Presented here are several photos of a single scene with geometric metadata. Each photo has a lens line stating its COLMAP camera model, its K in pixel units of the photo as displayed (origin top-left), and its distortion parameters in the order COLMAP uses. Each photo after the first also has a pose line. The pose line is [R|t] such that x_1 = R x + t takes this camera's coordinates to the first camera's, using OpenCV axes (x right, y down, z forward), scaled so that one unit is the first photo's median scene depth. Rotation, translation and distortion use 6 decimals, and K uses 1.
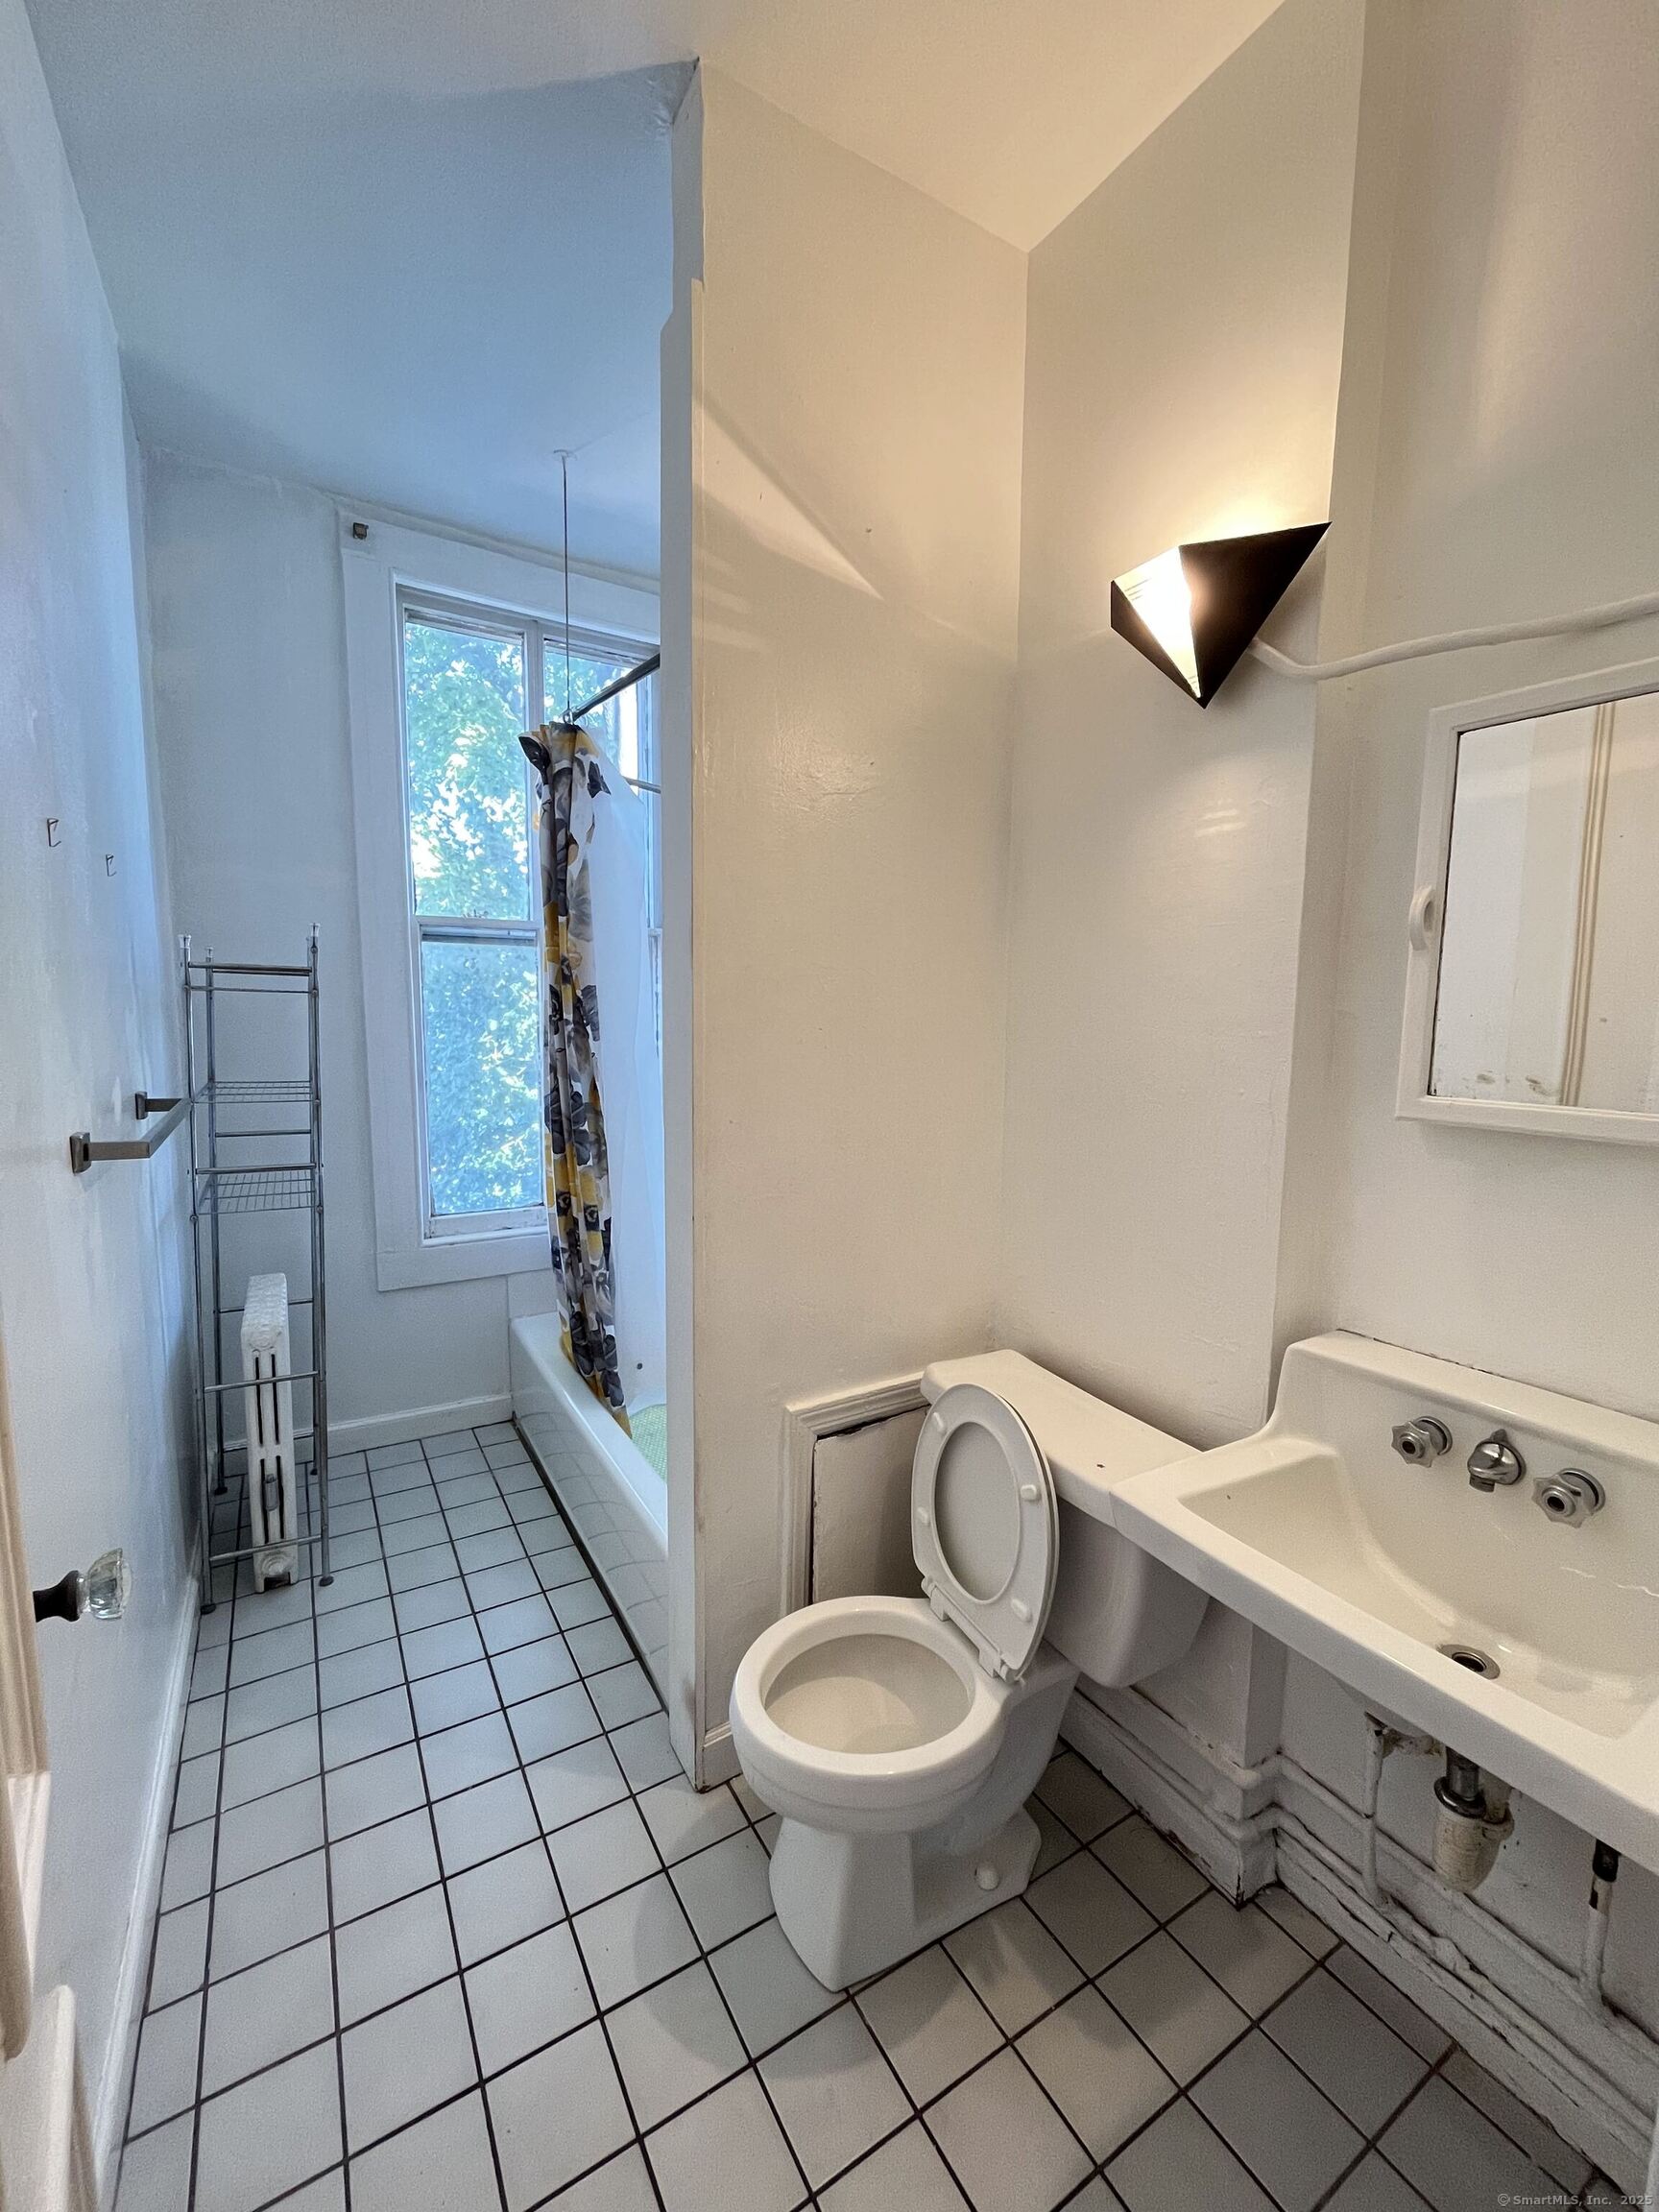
lens RADIAL K [[897.2, 0, 831.2], [0, 897.2, 1102.6], [0, 0, 1]] dist [-0.001582, 0.000109]
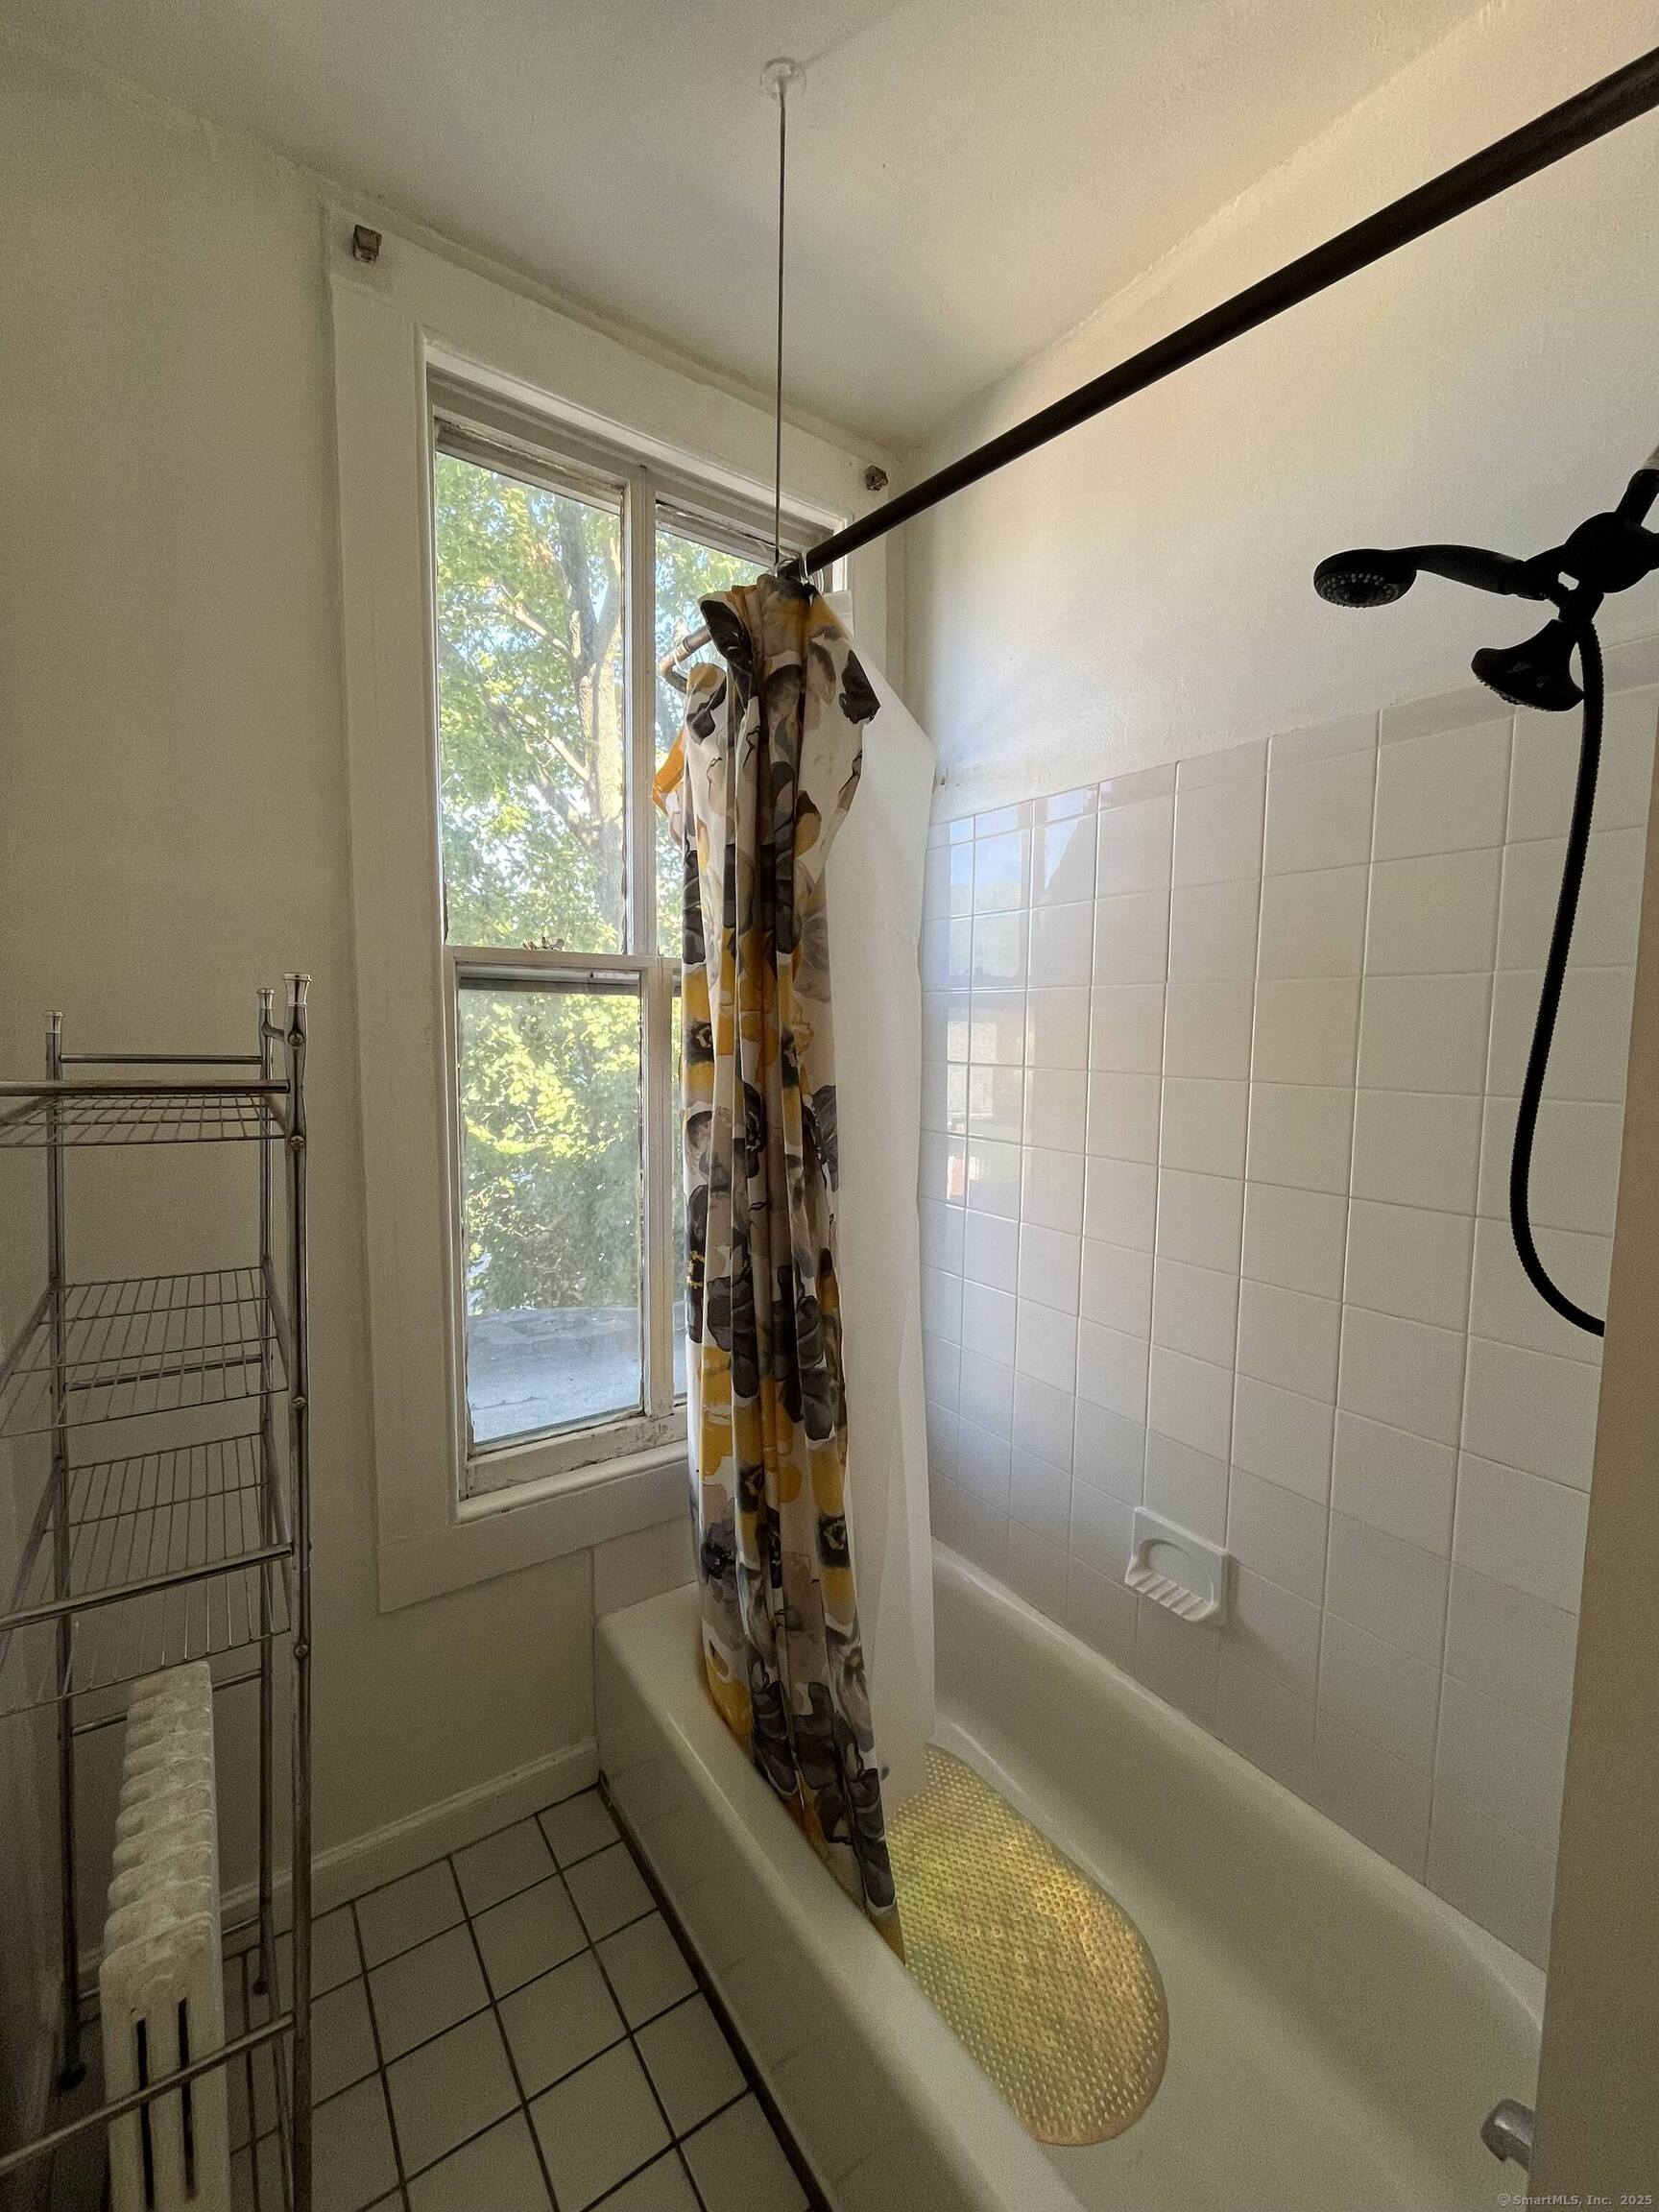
lens RADIAL K [[897.2, 0, 827.8], [0, 897.2, 1104.0], [0, 0, 1]] dist [-0.001582, 0.000109]
pose [[0.998038, -0.004285, 0.062459, -0.296248], [0.005793, 0.999695, -0.023987, -0.106046], [-0.062337, 0.024302, 0.997759, 0.474603]]
